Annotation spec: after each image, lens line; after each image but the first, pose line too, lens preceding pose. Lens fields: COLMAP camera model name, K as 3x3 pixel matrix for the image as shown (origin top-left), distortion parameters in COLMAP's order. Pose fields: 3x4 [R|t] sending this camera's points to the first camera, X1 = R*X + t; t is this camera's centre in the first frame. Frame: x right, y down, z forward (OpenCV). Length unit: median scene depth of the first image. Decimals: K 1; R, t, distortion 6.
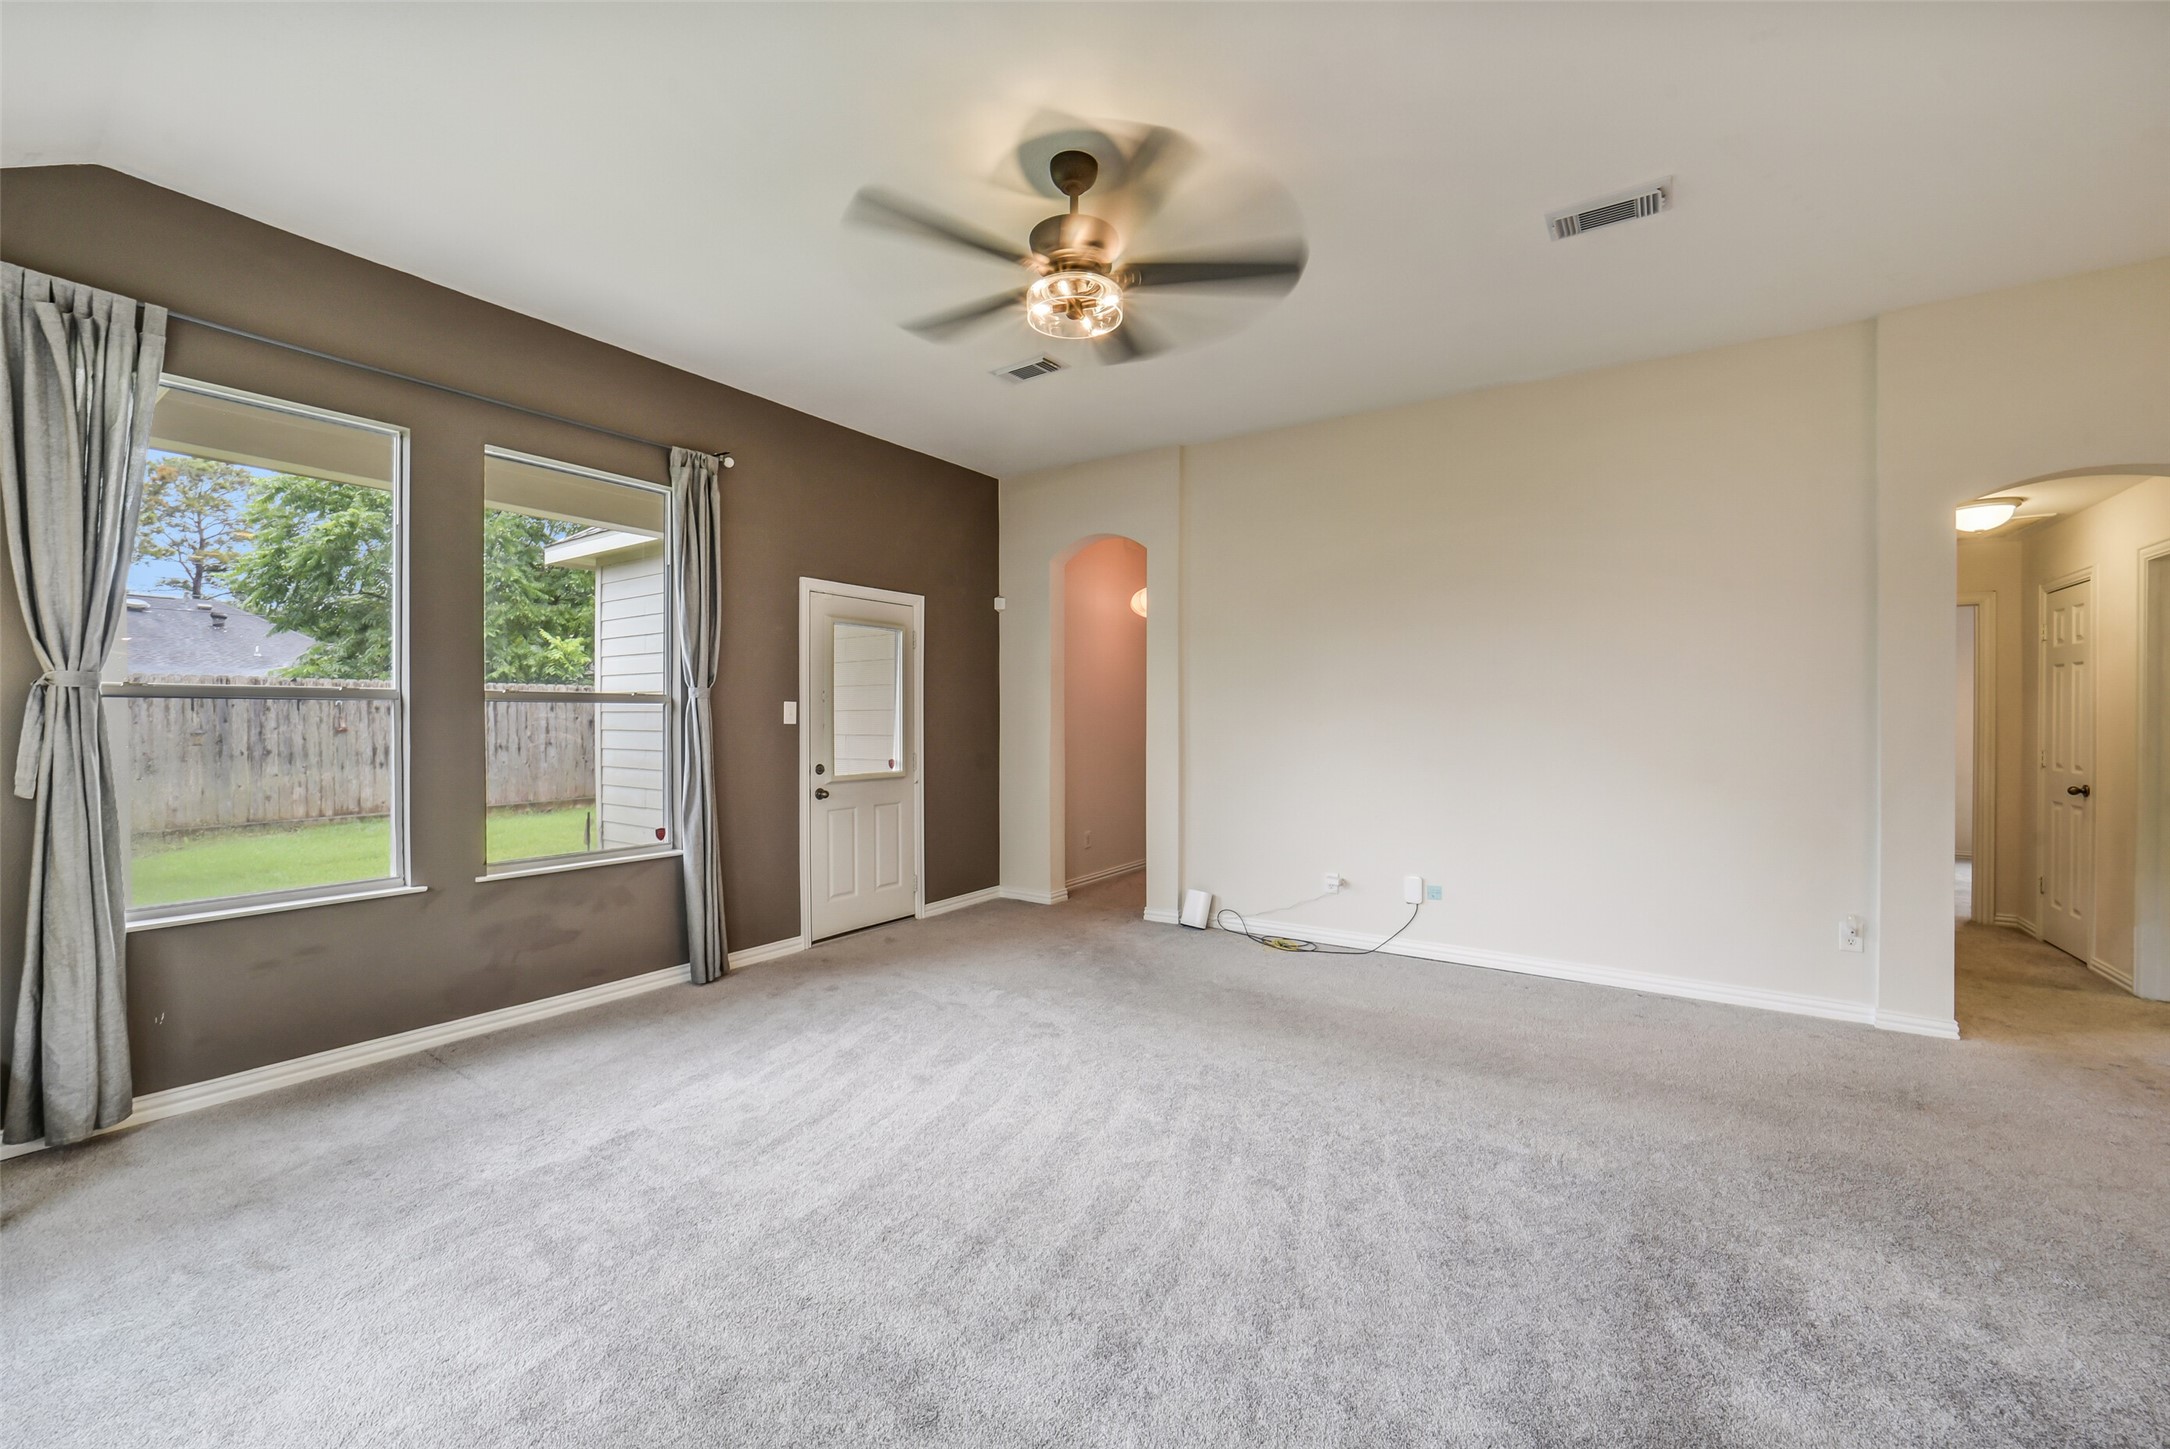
lens RADIAL K [[856.5, 0, 1088.9], [0, 856.5, 730.3], [0, 0, 1]] dist [-0.040924, 0.008527]
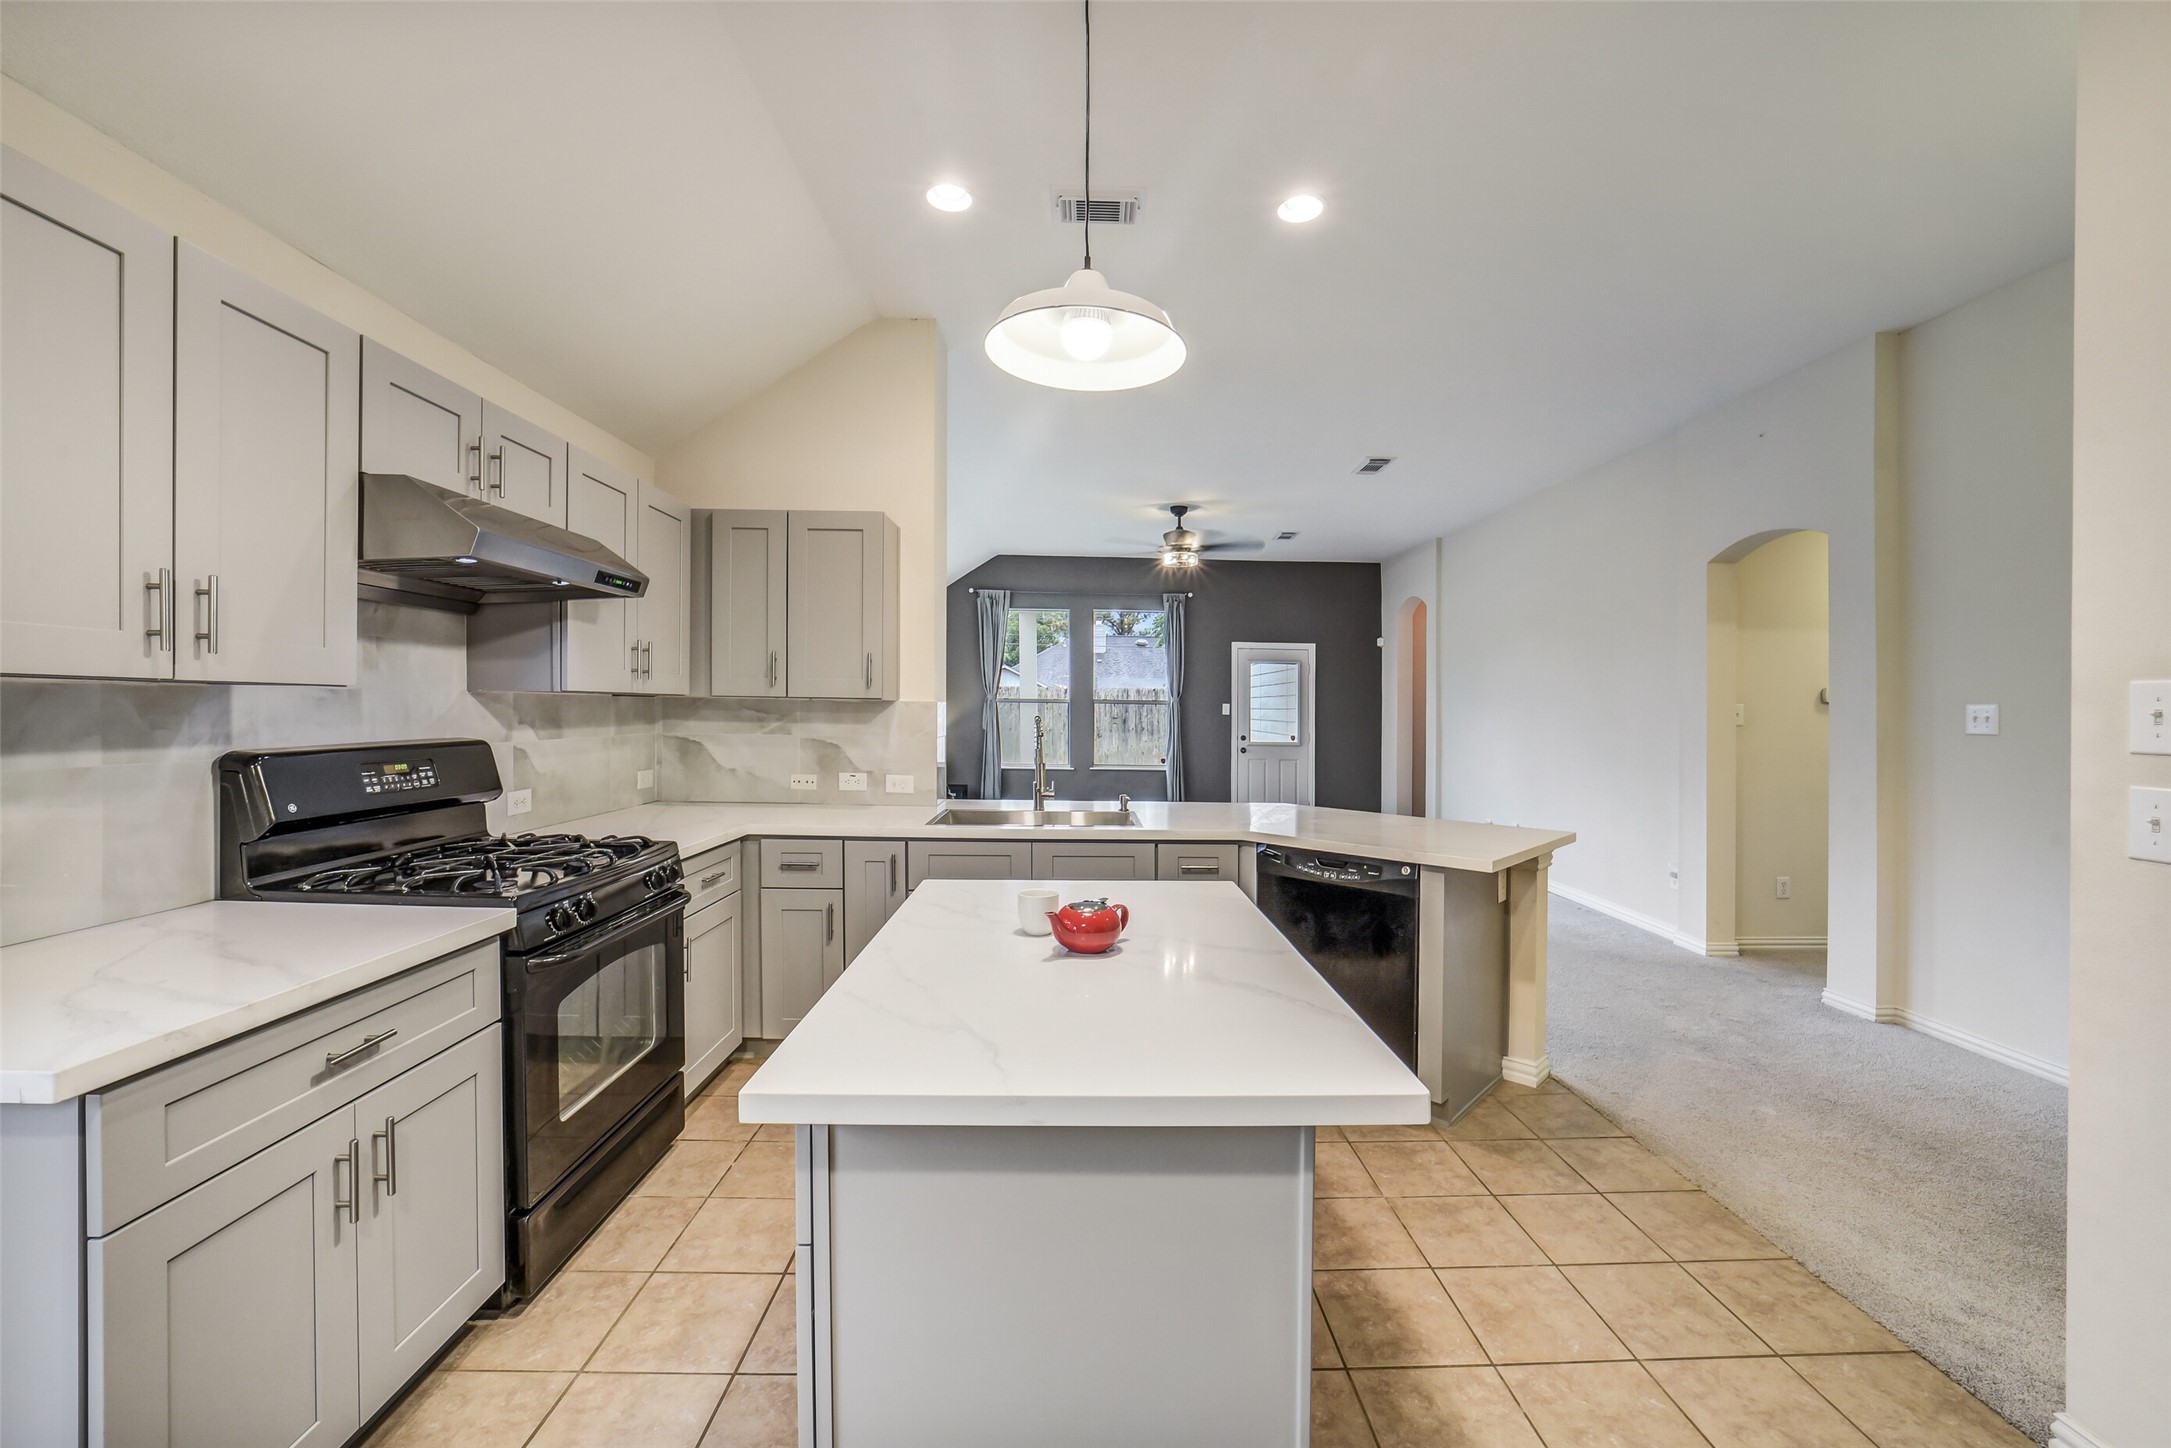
lens RADIAL K [[851.2, 0, 1094.9], [0, 851.2, 714.8], [0, 0, 1]] dist [-0.048188, 0.011822]
pose [[0.580854, 0.012785, -0.813907, 1.128440], [-0.025875, 0.999661, -0.002763, 0.006508], [0.813597, 0.022665, 0.580988, -0.440802]]
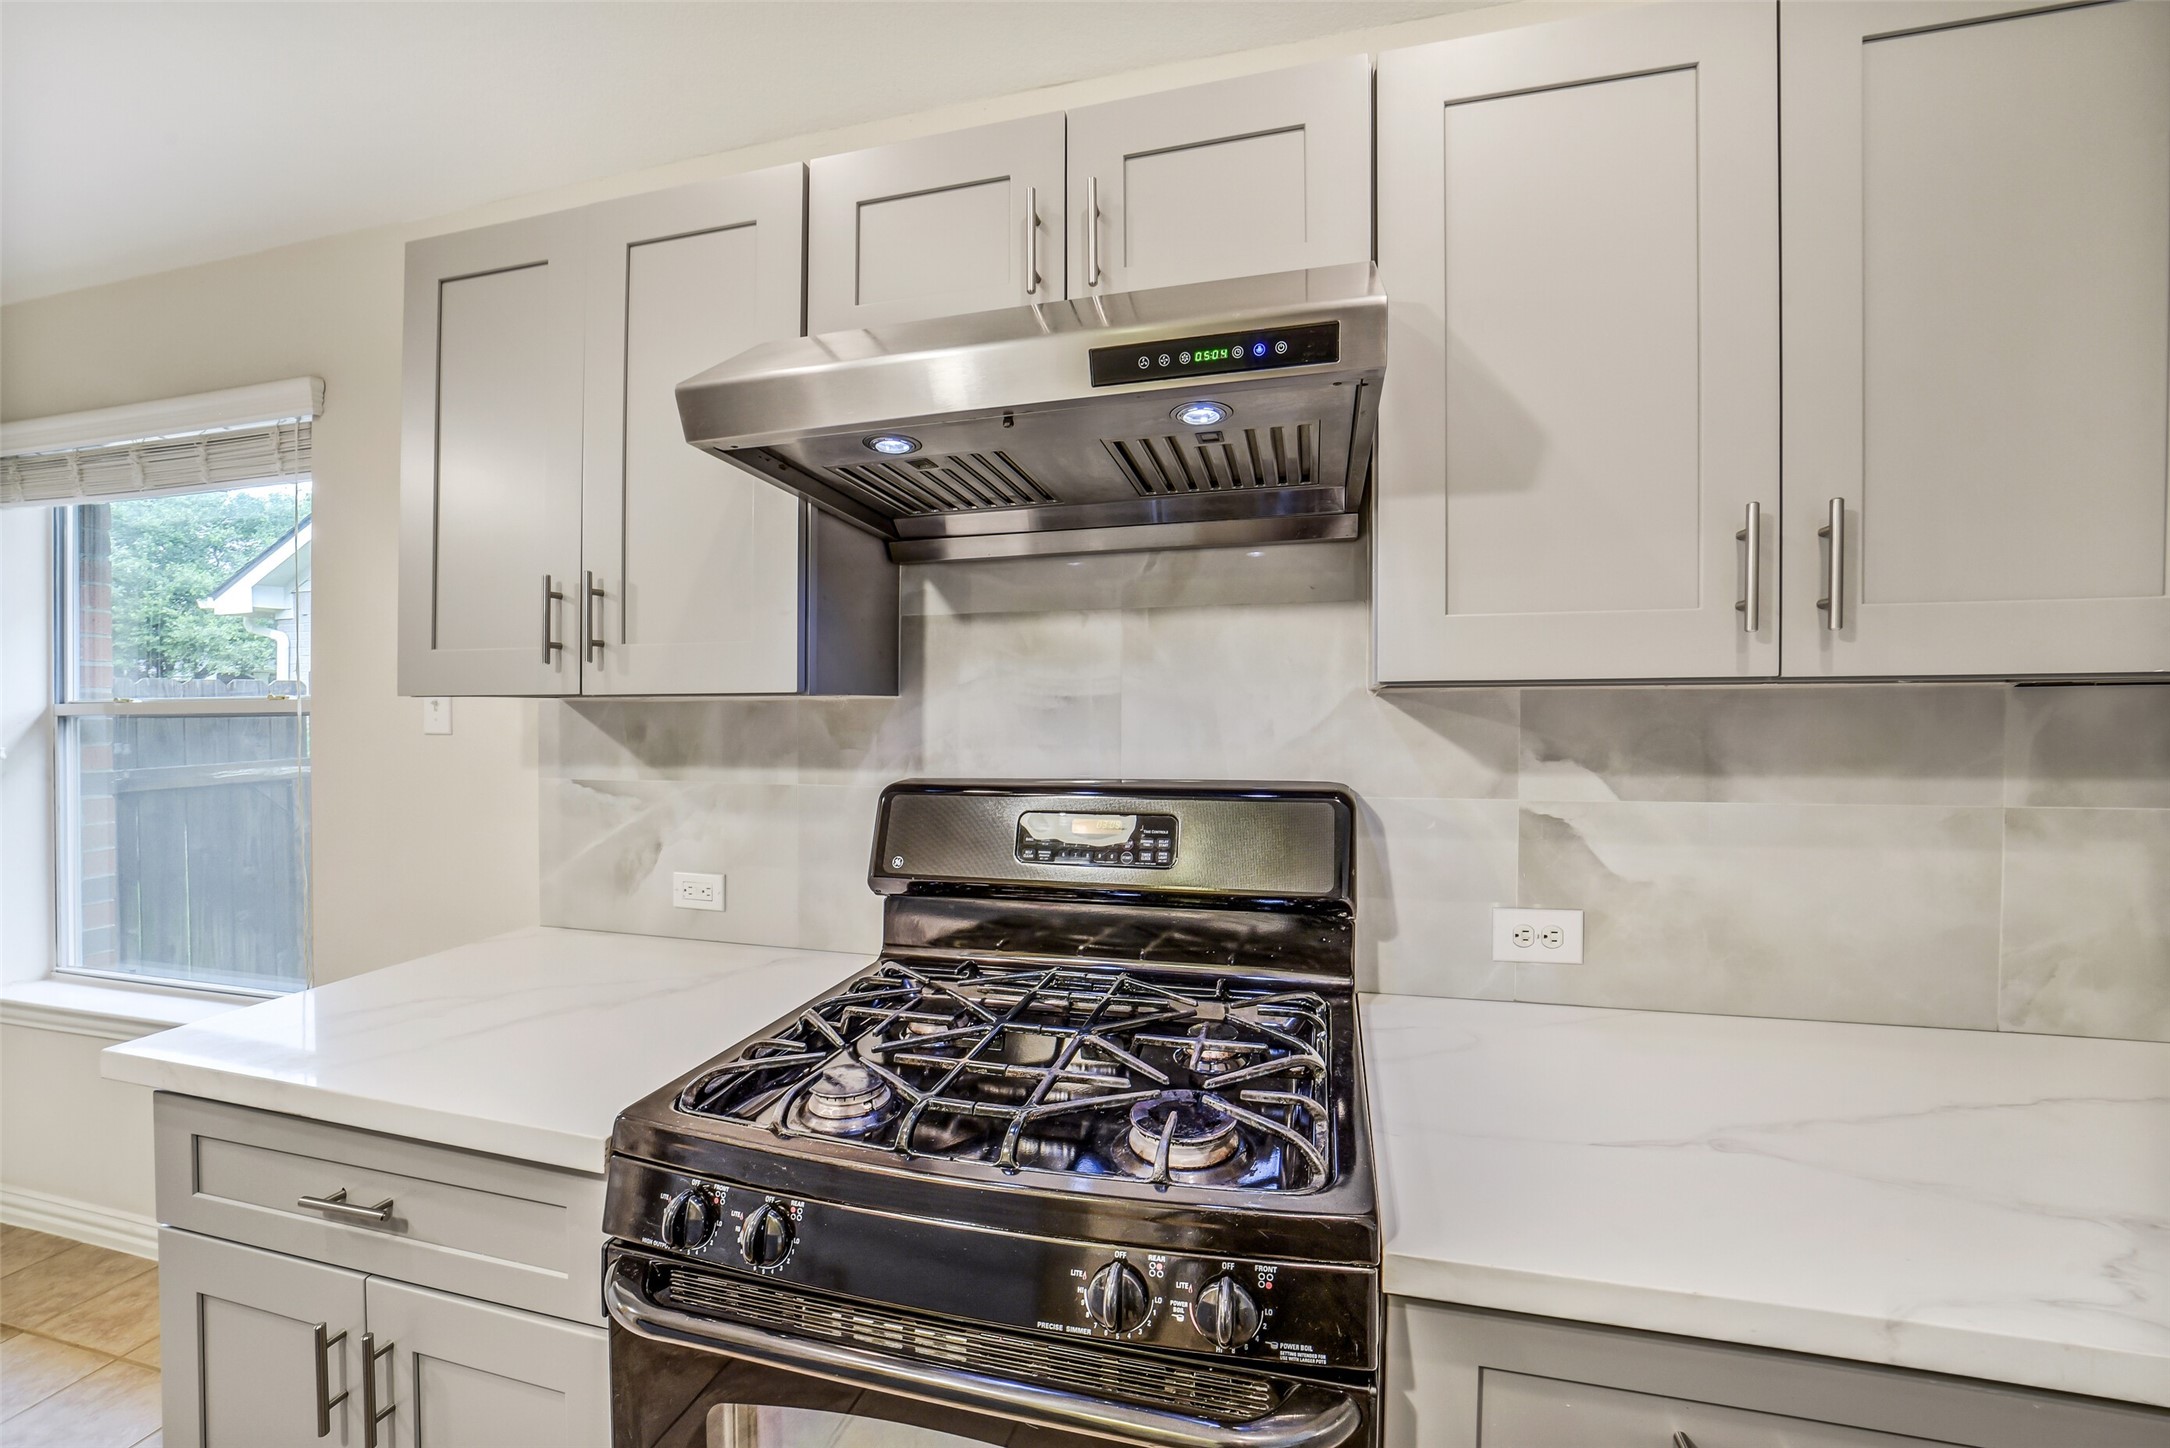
lens RADIAL K [[850.8, 0, 1094.4], [0, 850.8, 714.8], [0, 0, 1]] dist [-0.048188, 0.011822]
pose [[-0.942606, 0.006271, -0.333849, 0.645862], [-0.001072, 0.999762, 0.021806, 0.002094], [0.333906, 0.020912, -0.942374, -0.232619]]
